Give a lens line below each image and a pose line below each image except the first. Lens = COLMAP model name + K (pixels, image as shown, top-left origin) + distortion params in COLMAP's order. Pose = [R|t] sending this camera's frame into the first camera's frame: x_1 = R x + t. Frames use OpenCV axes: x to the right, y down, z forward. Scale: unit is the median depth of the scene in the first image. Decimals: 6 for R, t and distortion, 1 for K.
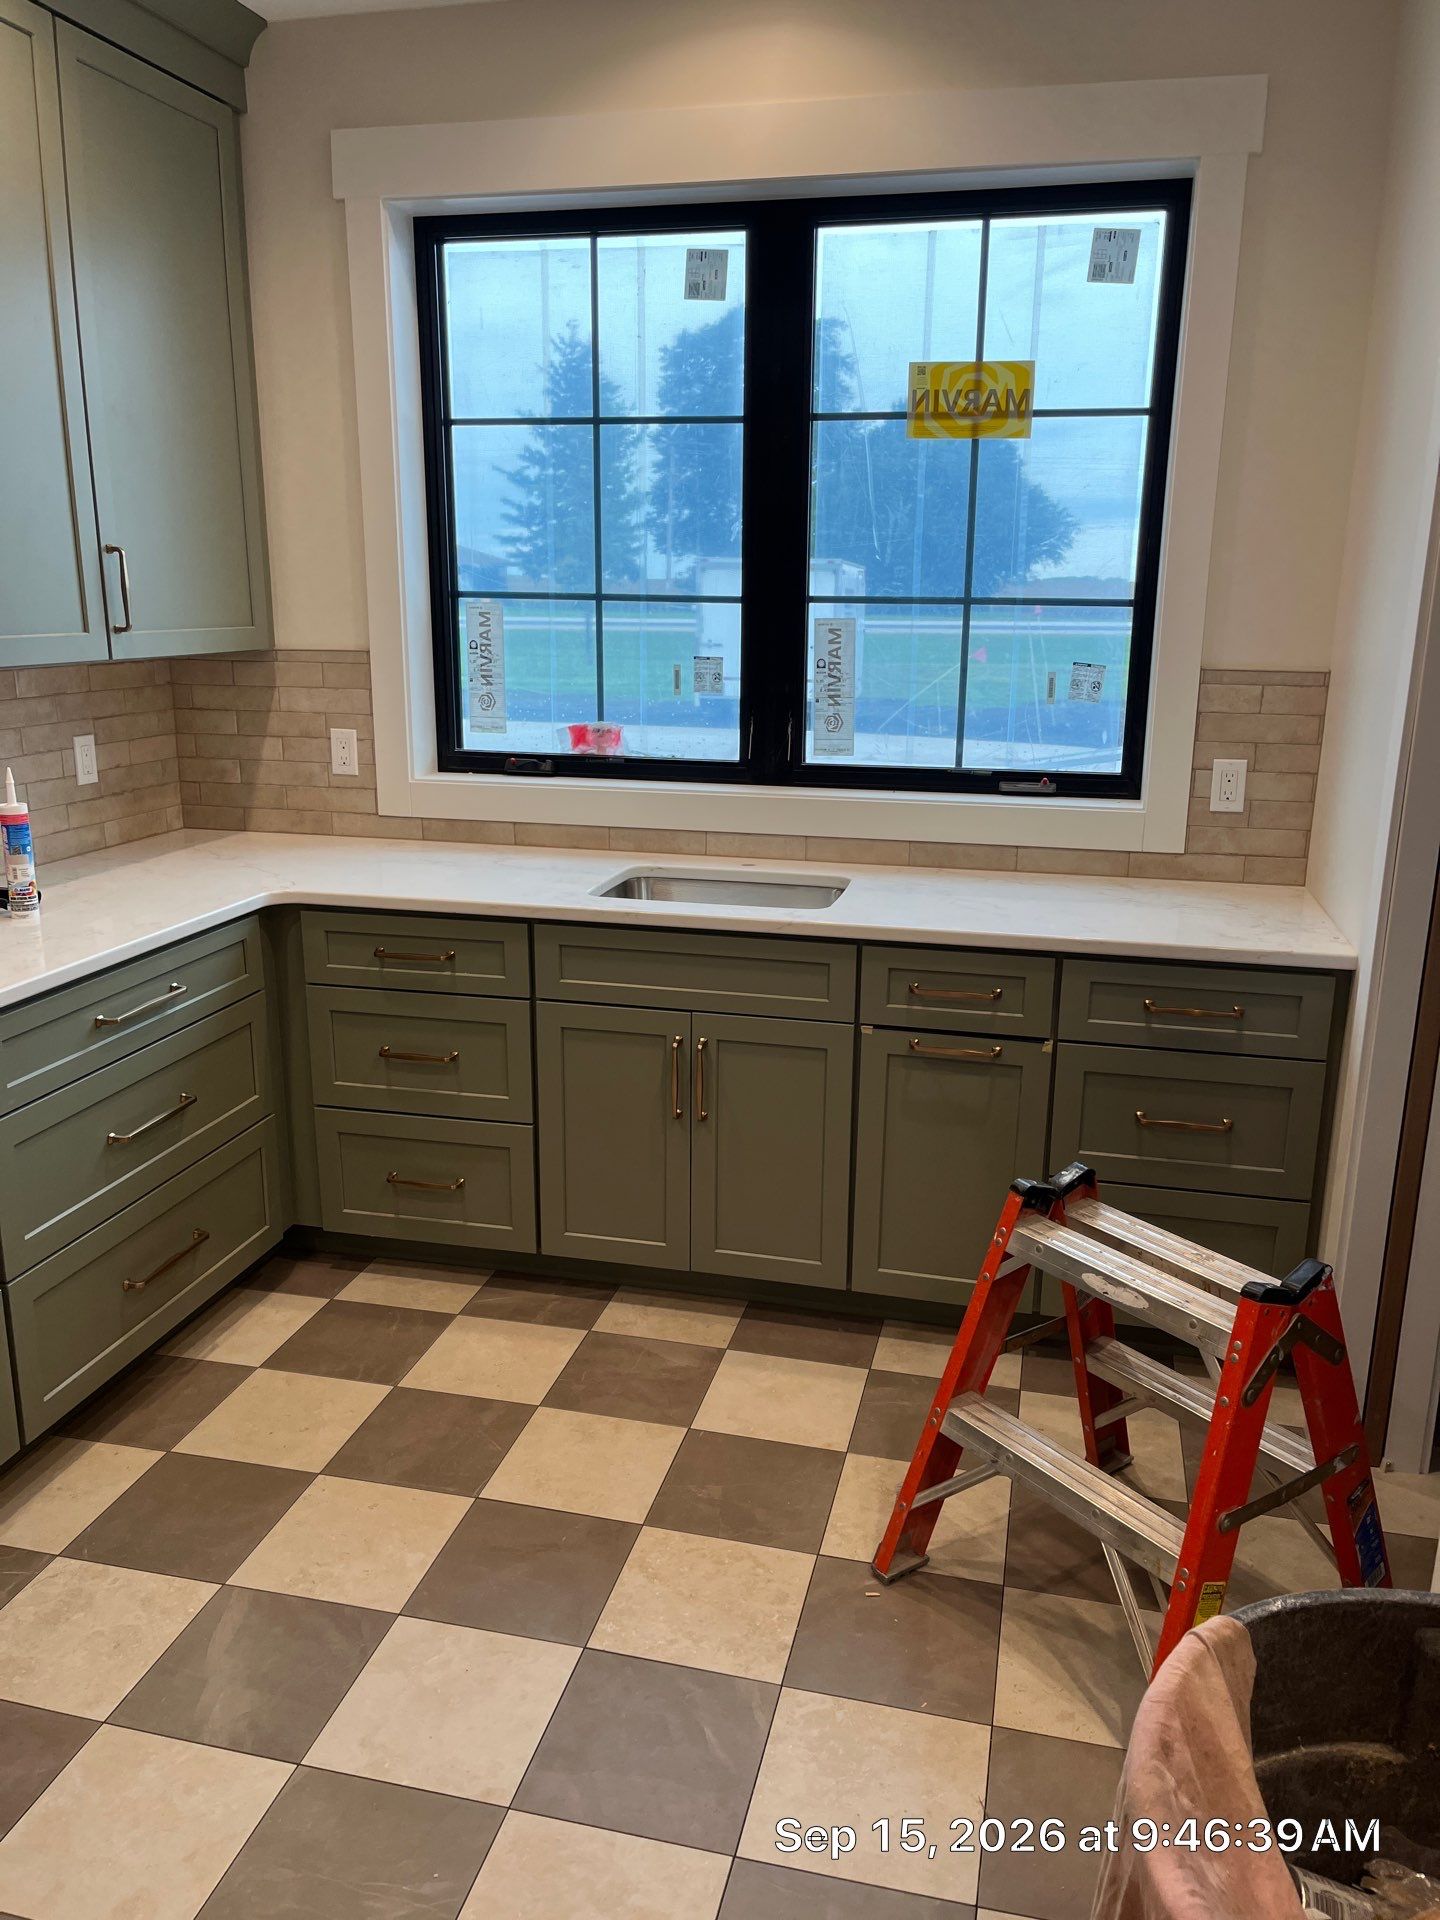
lens RADIAL K [[1451.0, 0, 732.7], [0, 1451.0, 959.4], [0, 0, 1]] dist [0.051555, -0.061740]
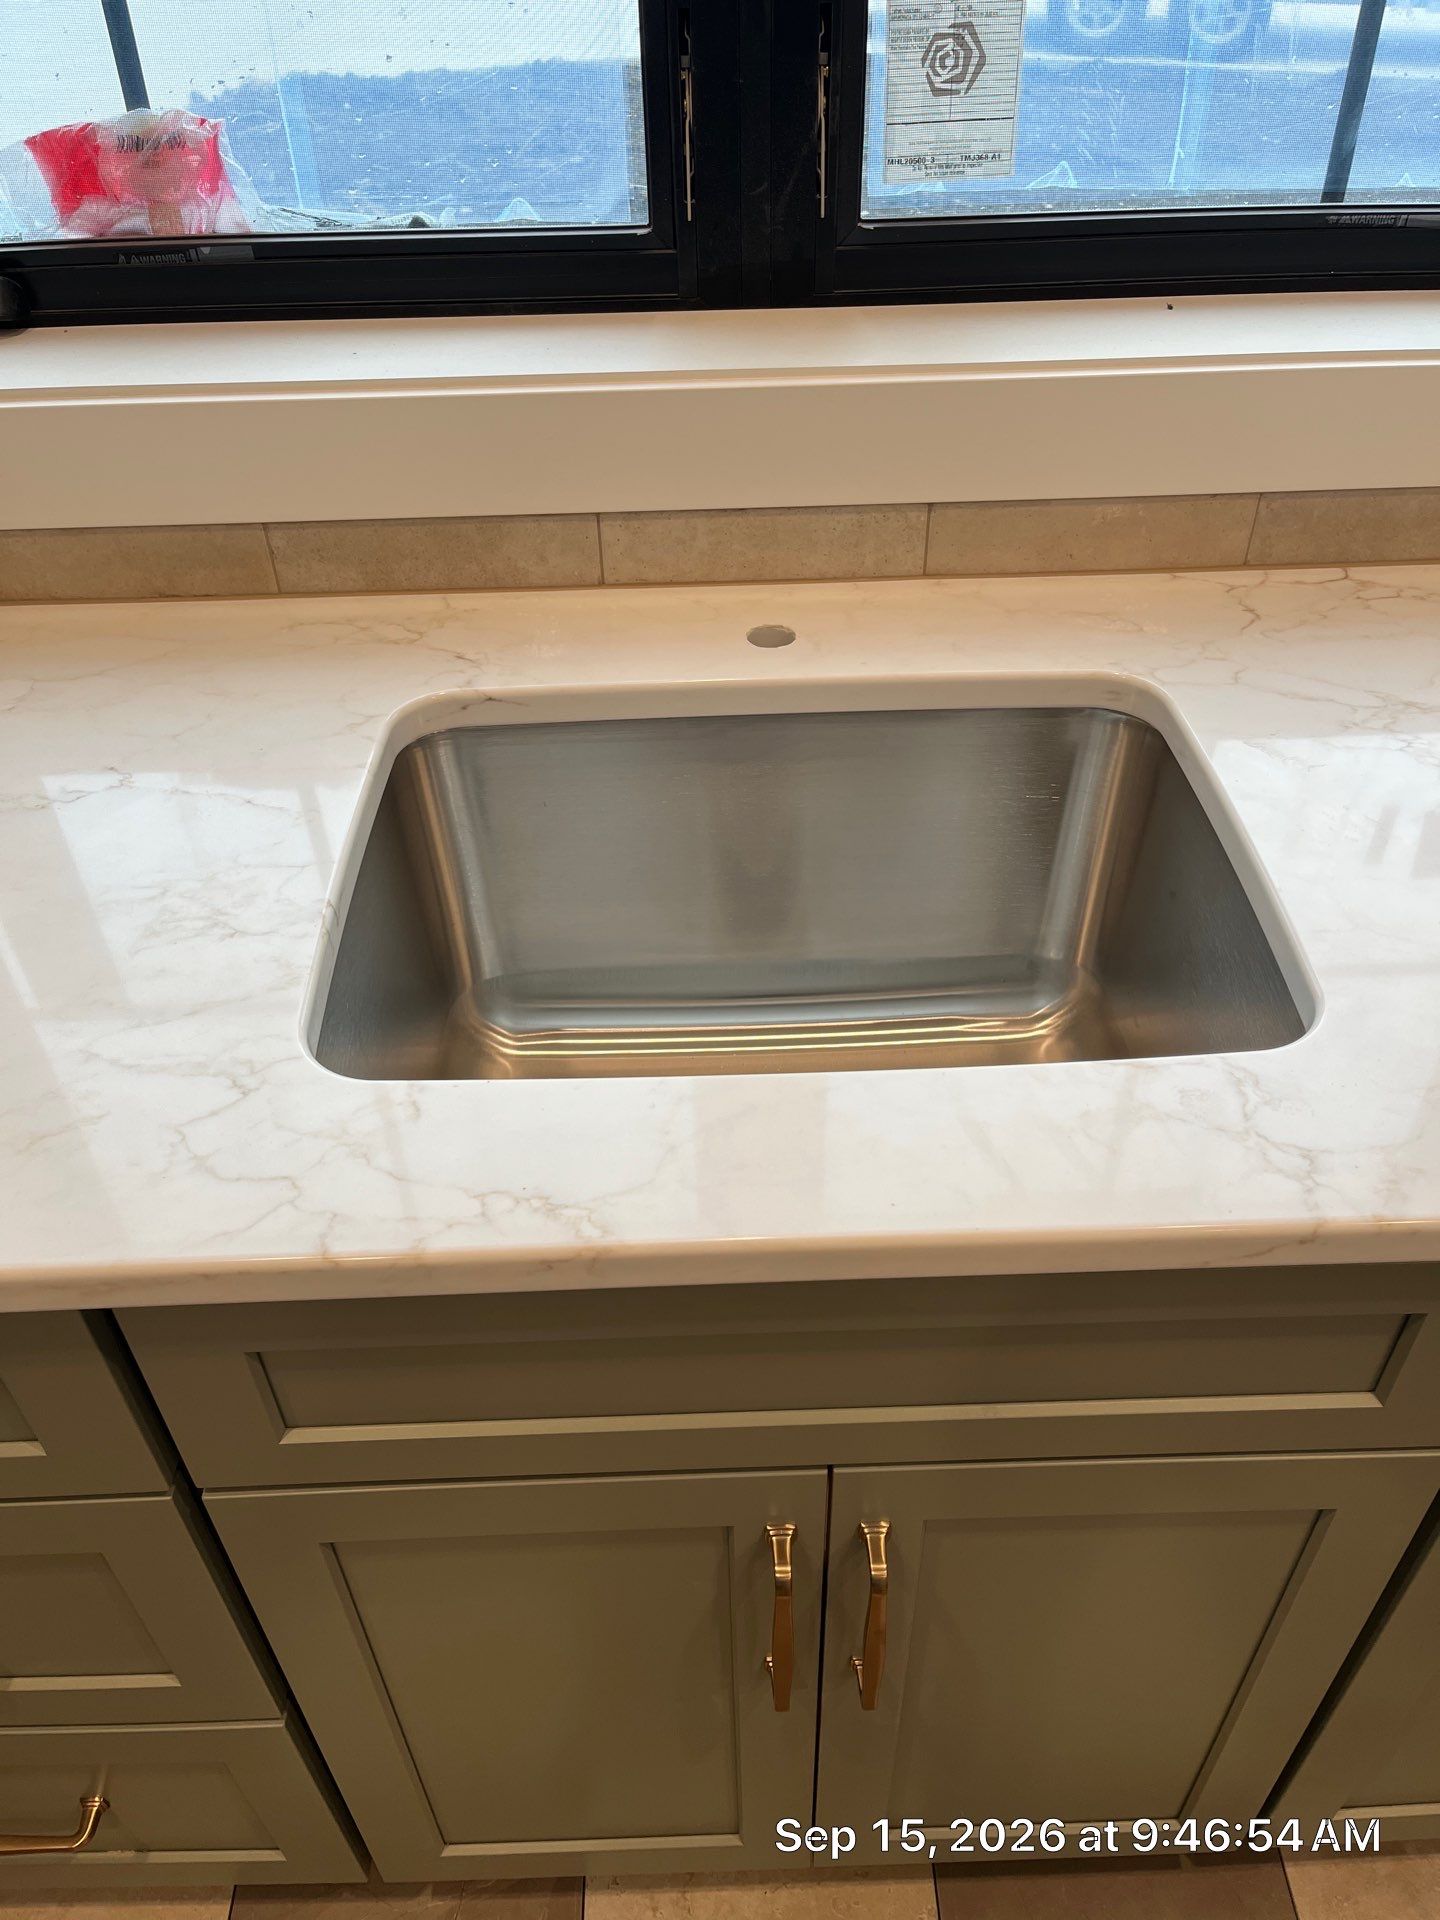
lens RADIAL K [[1451.0, 0, 720.3], [0, 1451.0, 957.0], [0, 0, 1]] dist [0.051555, -0.061740]
pose [[0.966677, -0.184260, 0.177722, -0.075189], [0.090683, 0.895672, 0.435370, -0.156520], [-0.239401, -0.404746, 0.882535, 0.788254]]
